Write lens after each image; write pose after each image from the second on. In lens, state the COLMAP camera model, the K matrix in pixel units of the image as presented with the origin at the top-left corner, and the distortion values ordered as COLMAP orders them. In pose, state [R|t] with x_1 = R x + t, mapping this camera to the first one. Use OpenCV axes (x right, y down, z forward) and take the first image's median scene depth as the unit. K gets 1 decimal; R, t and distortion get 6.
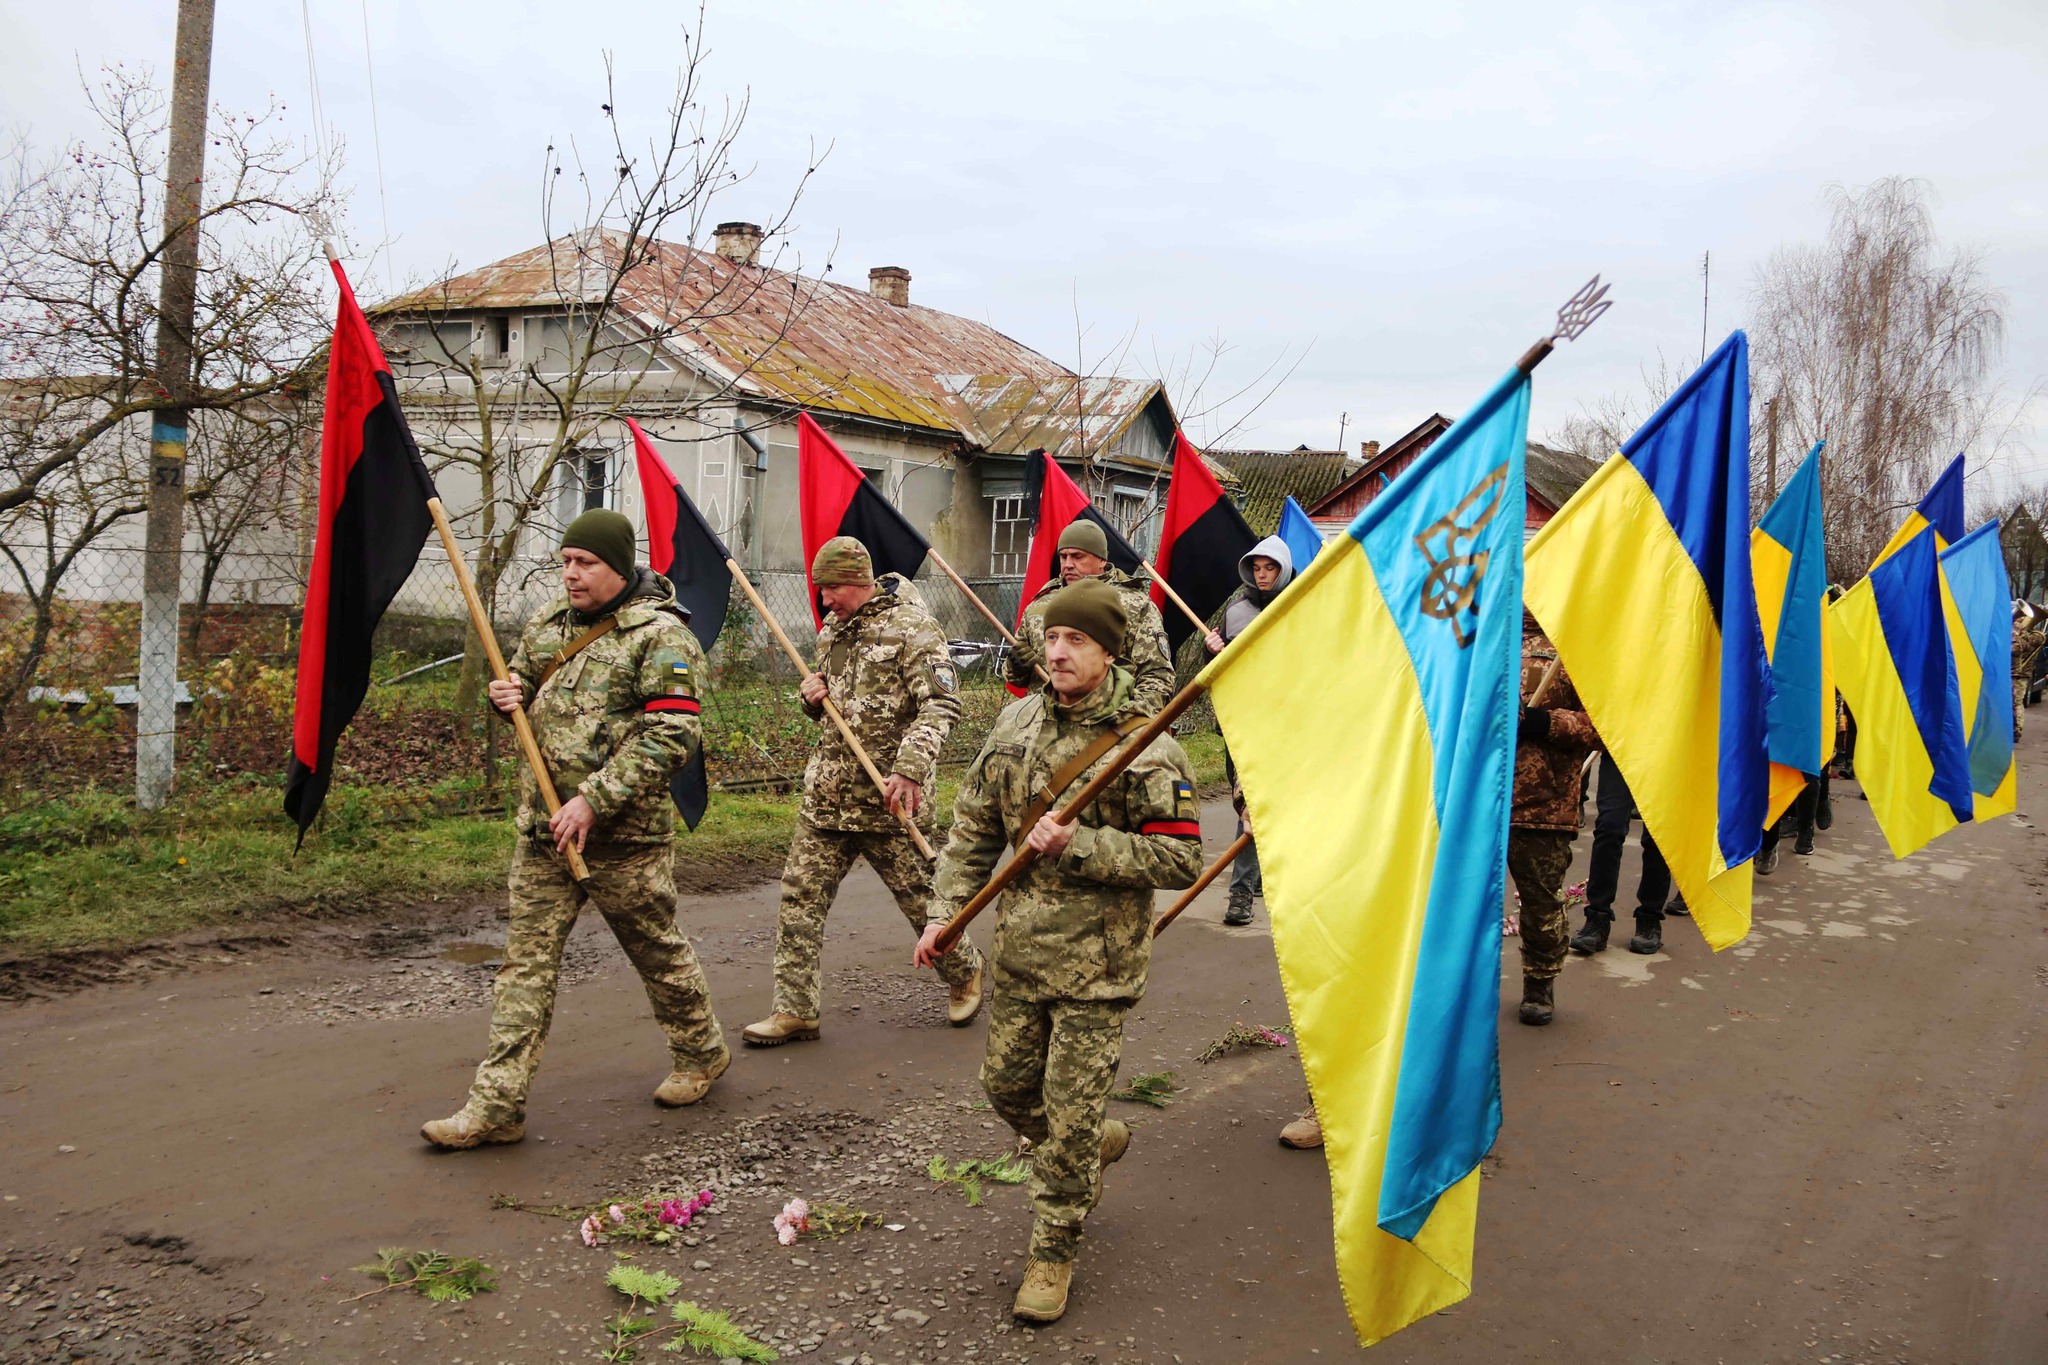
lens RADIAL K [[1765.2, 0, 1023.5], [0, 1765.2, 698.2], [0, 0, 1]] dist [-0.140053, 0.140492]
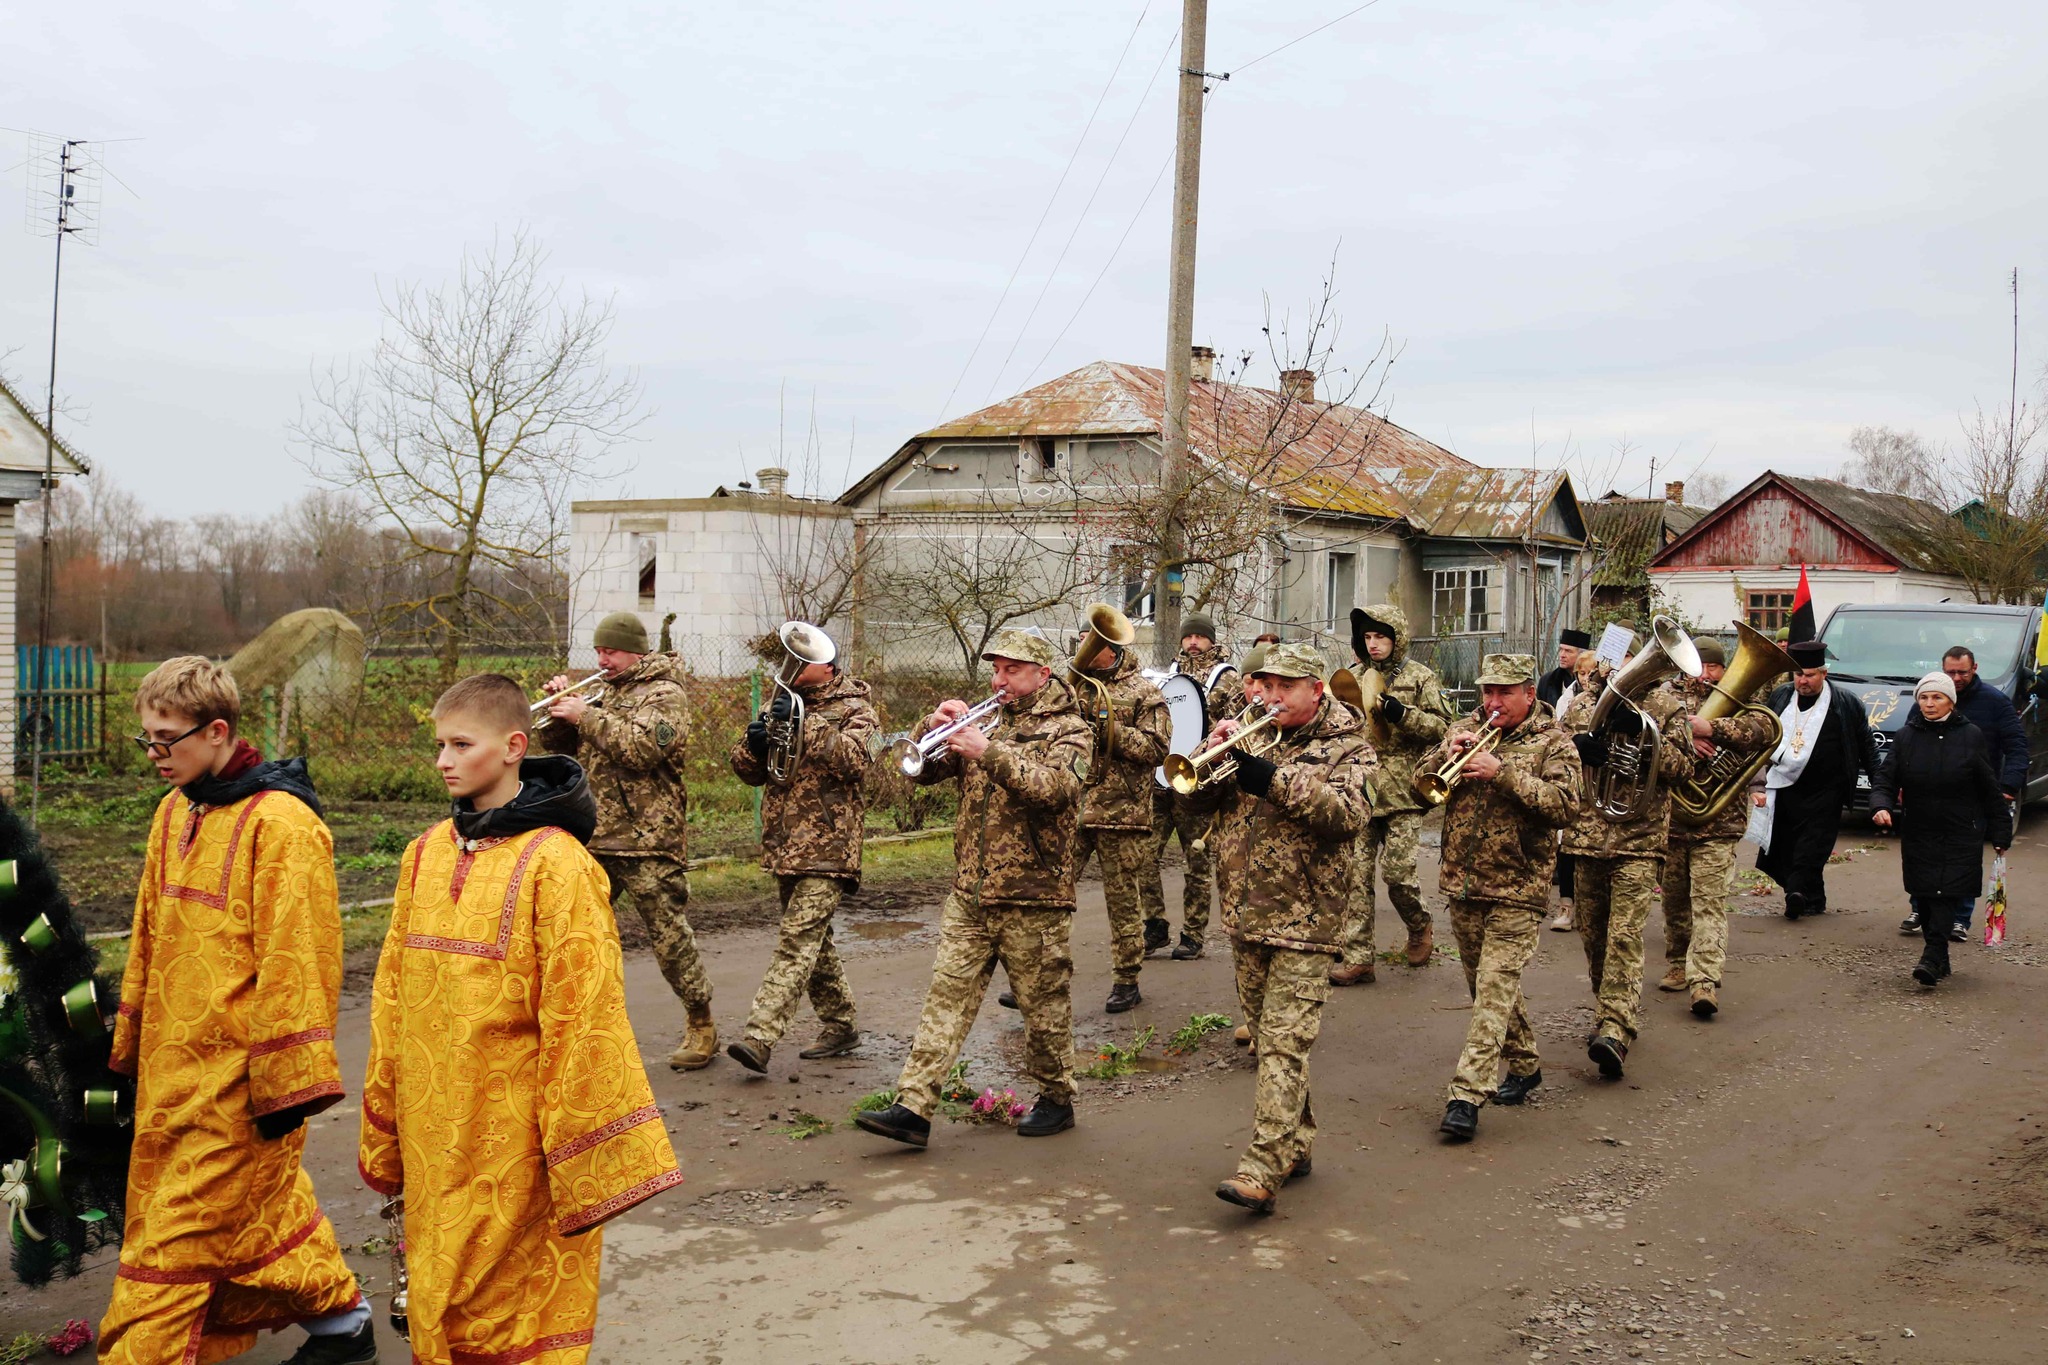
lens RADIAL K [[2060.6, 0, 1024.0], [0, 2060.6, 682.5], [0, 0, 1]] dist [-0.121877, 0.128506]
pose [[0.995743, -0.031474, -0.086633, -0.179778], [0.027887, 0.998715, -0.042308, 0.016467], [0.087854, 0.039712, 0.995342, -0.444943]]
